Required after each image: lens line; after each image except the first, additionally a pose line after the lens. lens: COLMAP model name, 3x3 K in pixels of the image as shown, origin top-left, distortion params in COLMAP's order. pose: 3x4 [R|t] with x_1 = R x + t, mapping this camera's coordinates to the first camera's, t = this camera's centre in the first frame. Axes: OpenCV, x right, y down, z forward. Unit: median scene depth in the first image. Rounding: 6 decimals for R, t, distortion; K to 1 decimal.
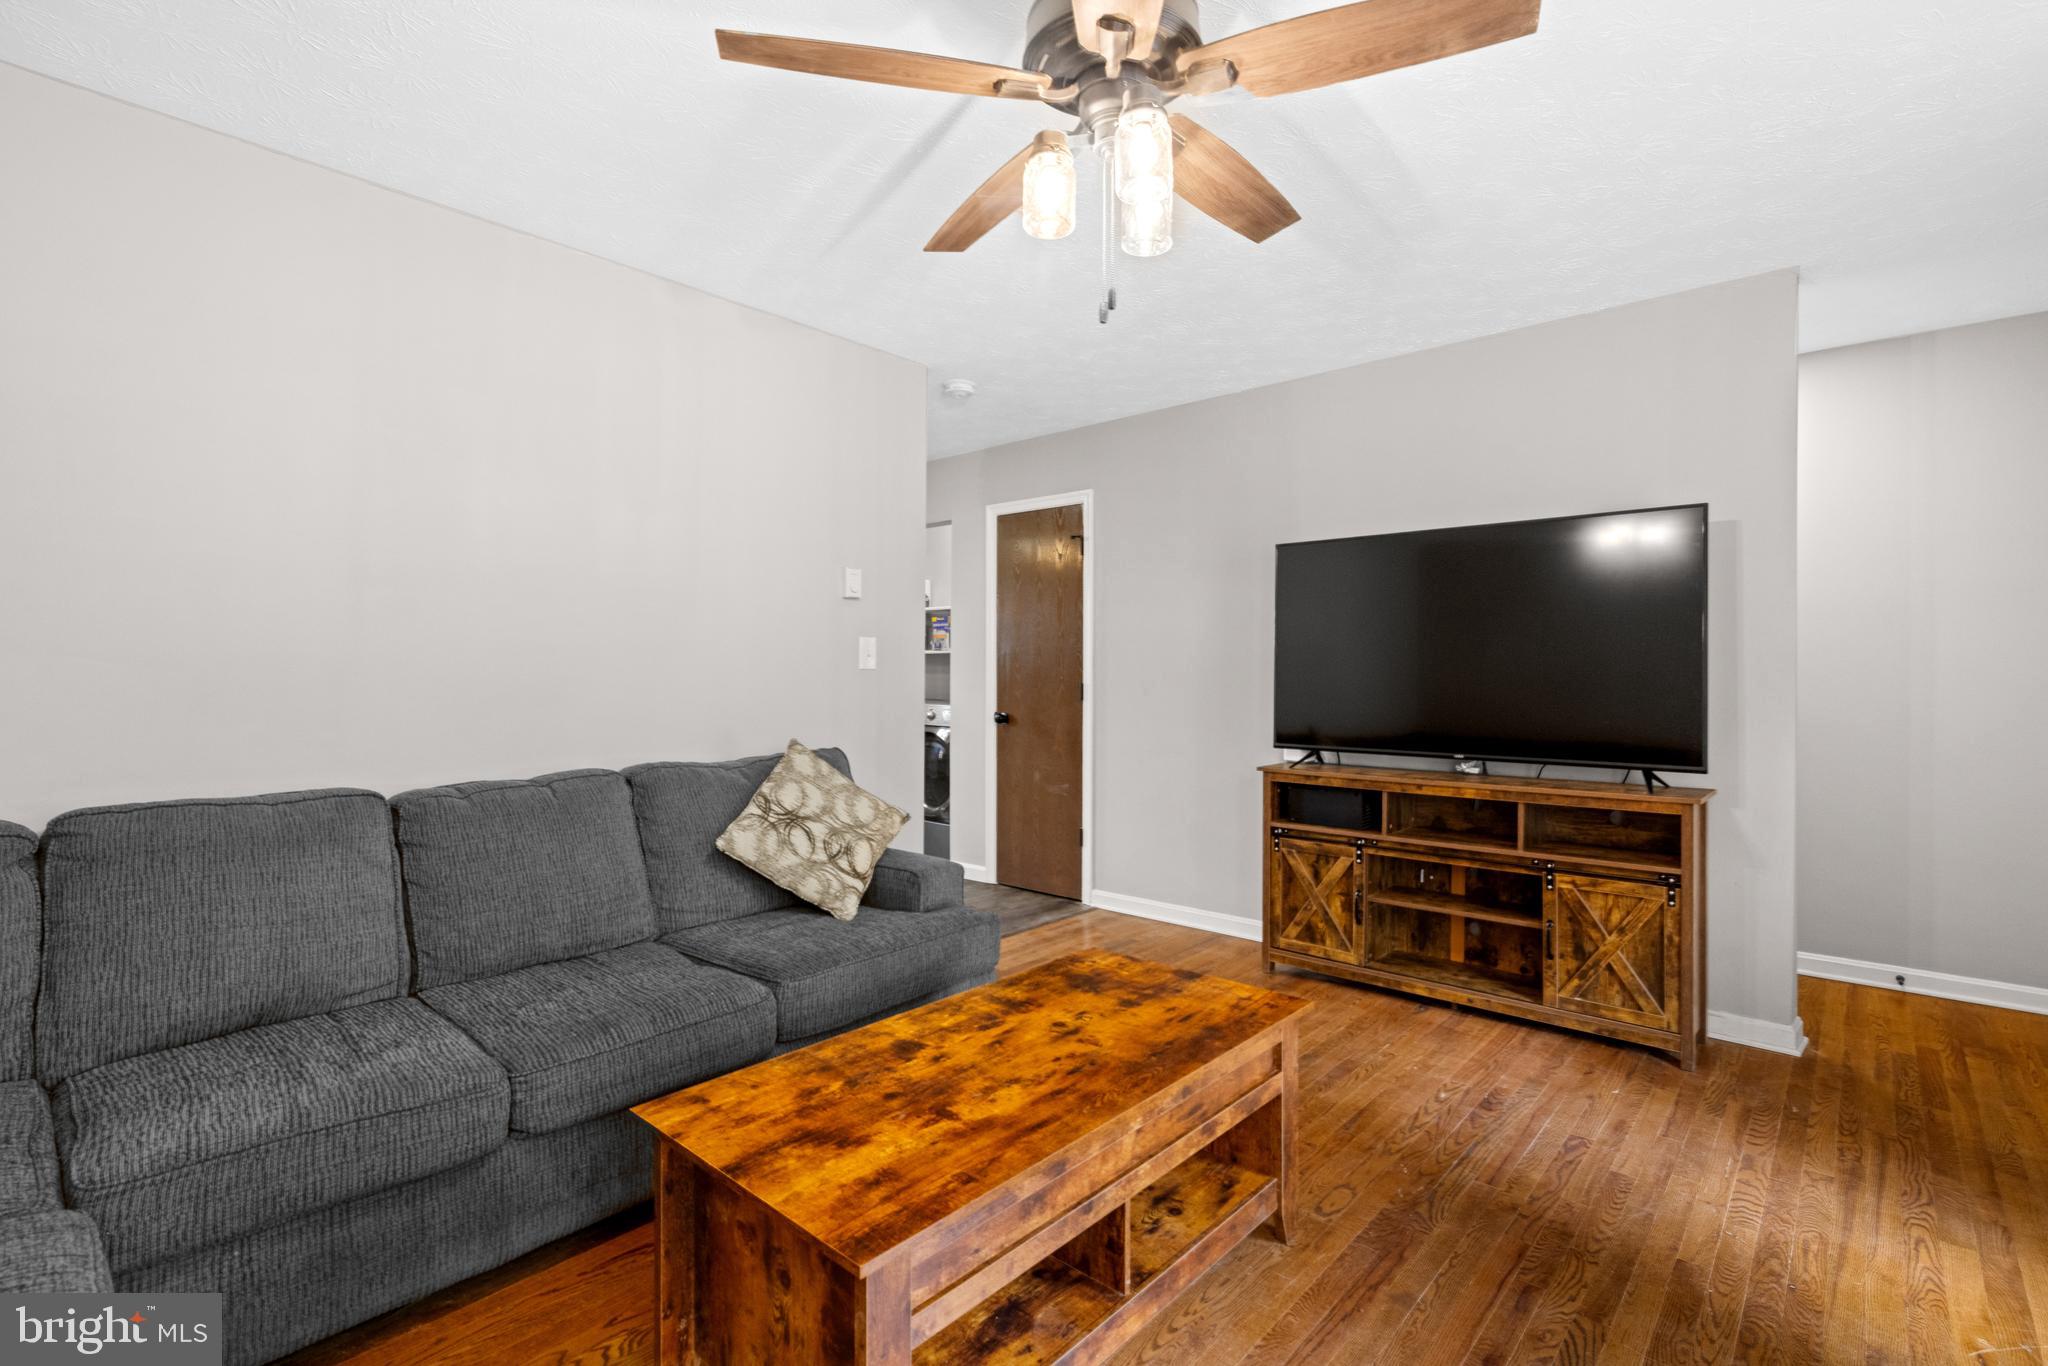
lens RADIAL K [[945.6, 0, 1024.0], [0, 945.6, 683.0], [0, 0, 1]] dist [0.026456, -0.000071]
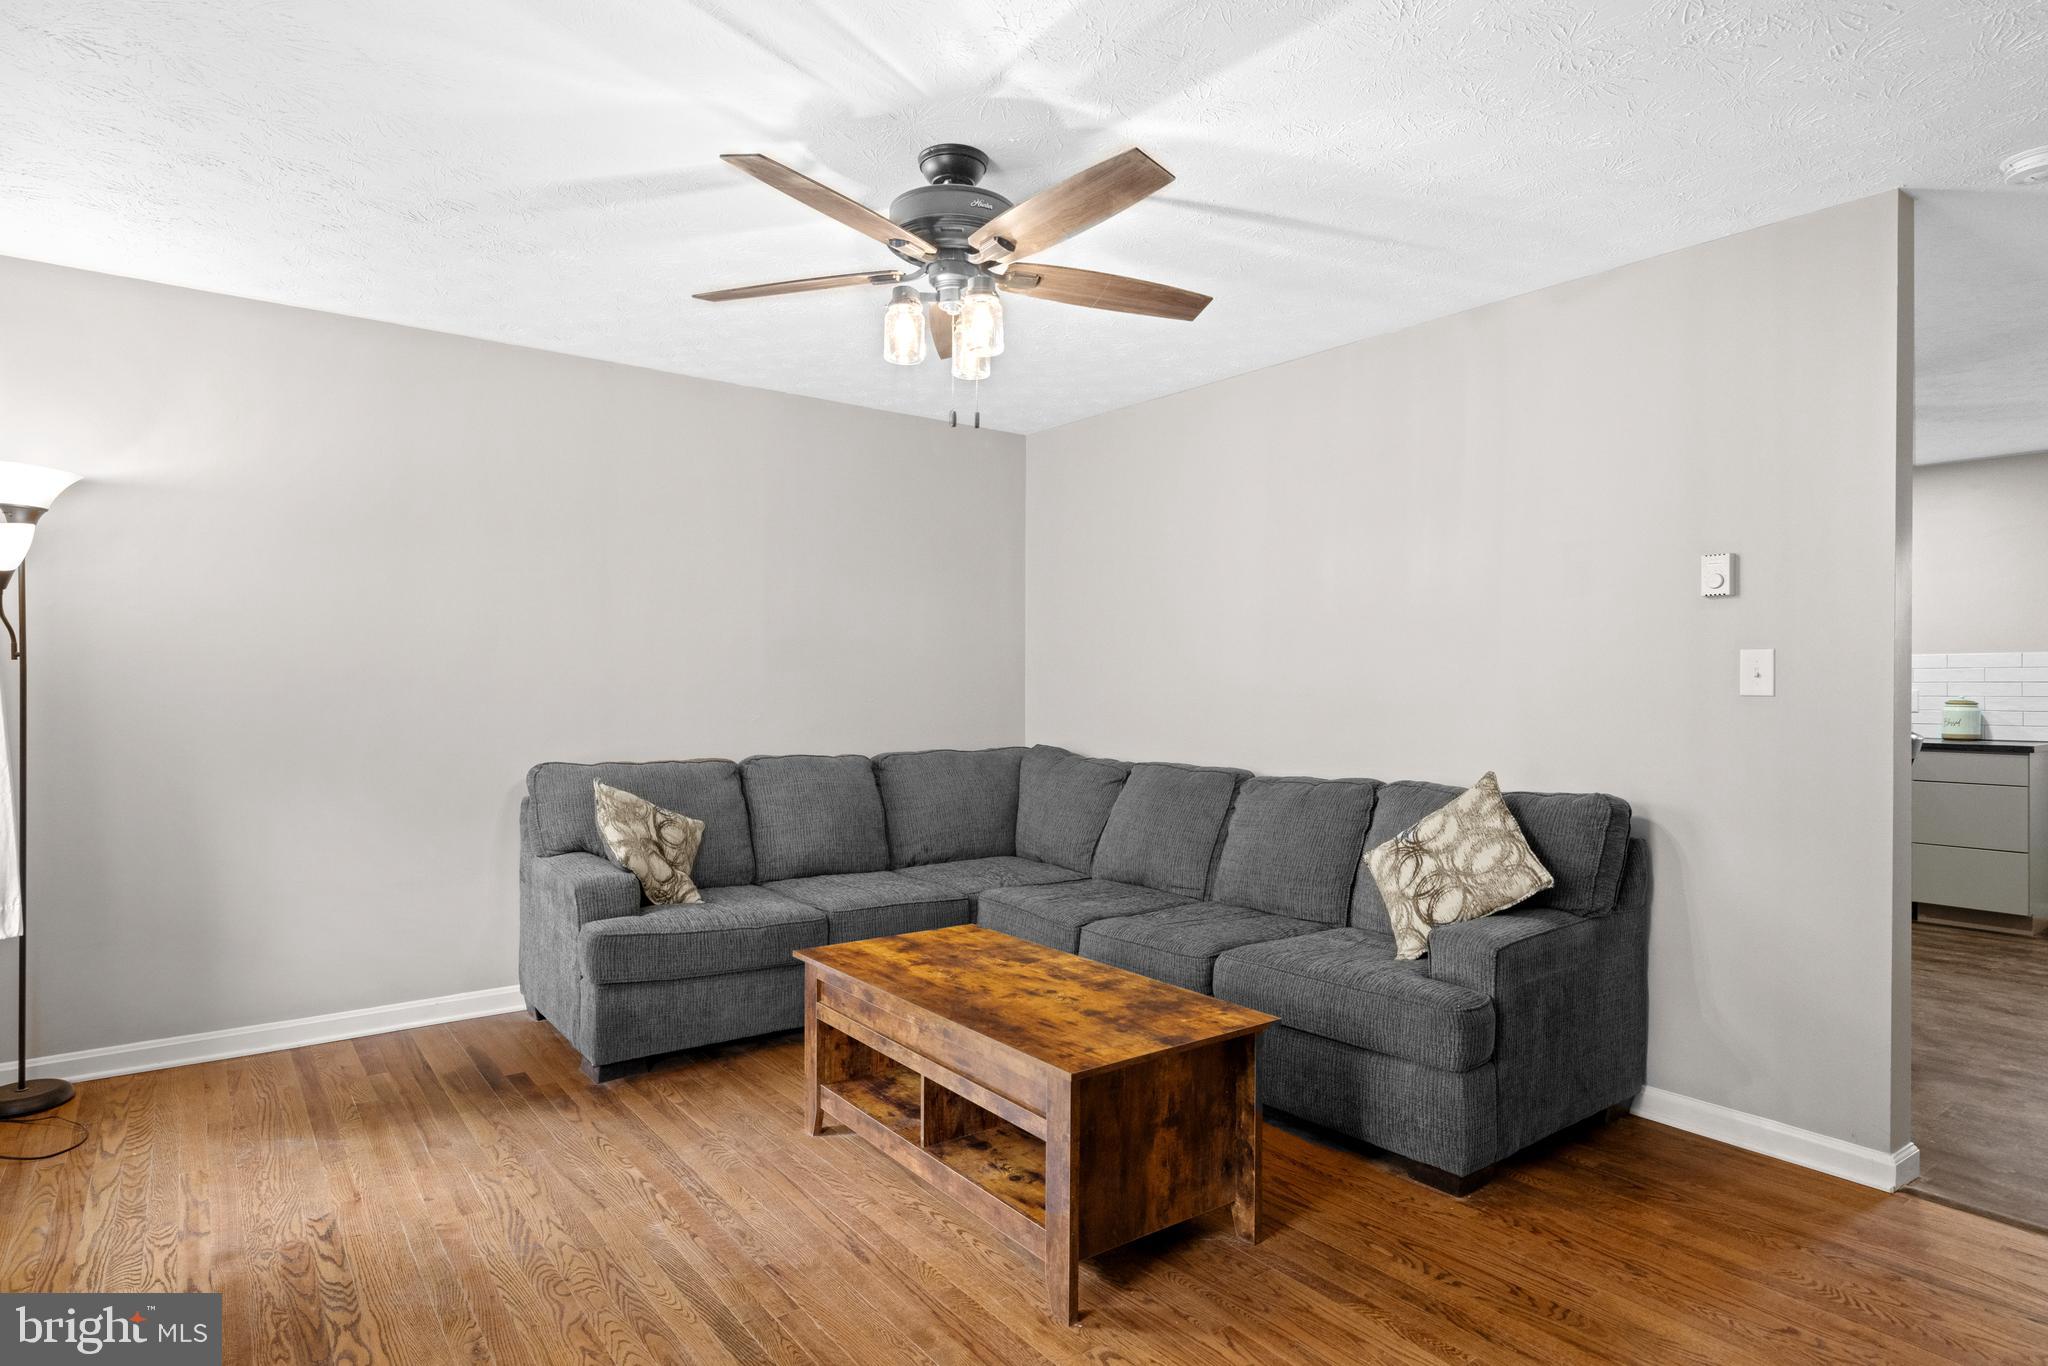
lens RADIAL K [[1101.1, 0, 1024.0], [0, 1101.1, 683.0], [0, 0, 1]] dist [-0.002710, -0.000199]
pose [[-0.190317, -0.009145, -0.981680, 1.429102], [-0.019212, 0.999800, -0.005589, -0.018354], [0.981535, 0.017797, -0.190455, 1.248627]]
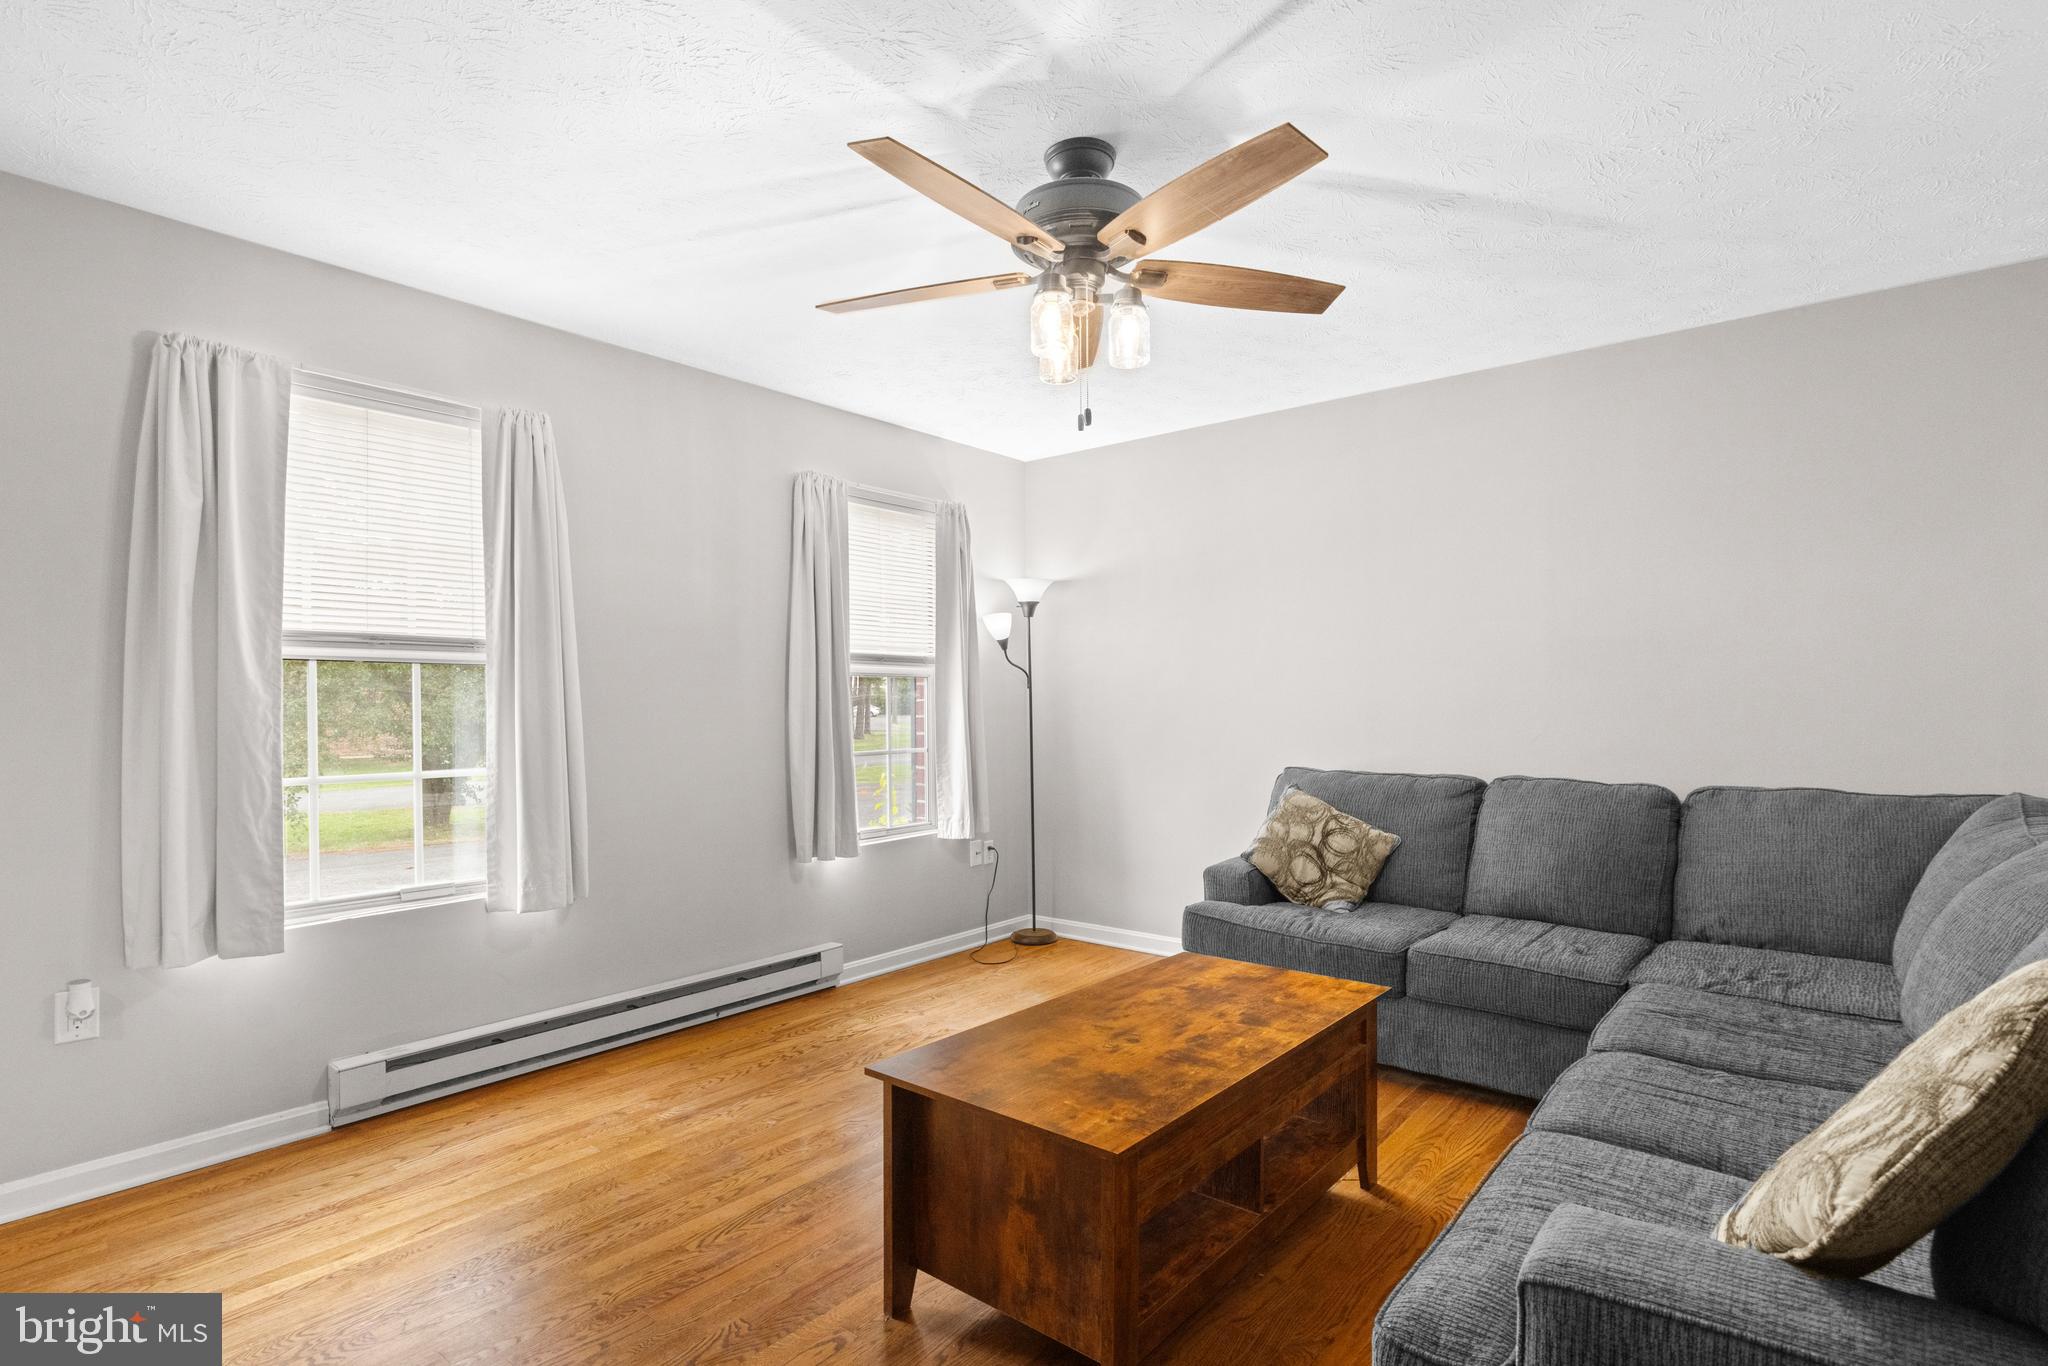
lens RADIAL K [[1003.8, 0, 1021.6], [0, 1003.8, 701.4], [0, 0, 1]] dist [-0.003277, -0.000167]
pose [[-0.999142, 0.001686, -0.041381, 0.211101], [0.001266, 0.999947, 0.010173, -0.029703], [0.041396, 0.010112, -0.999092, 2.151982]]
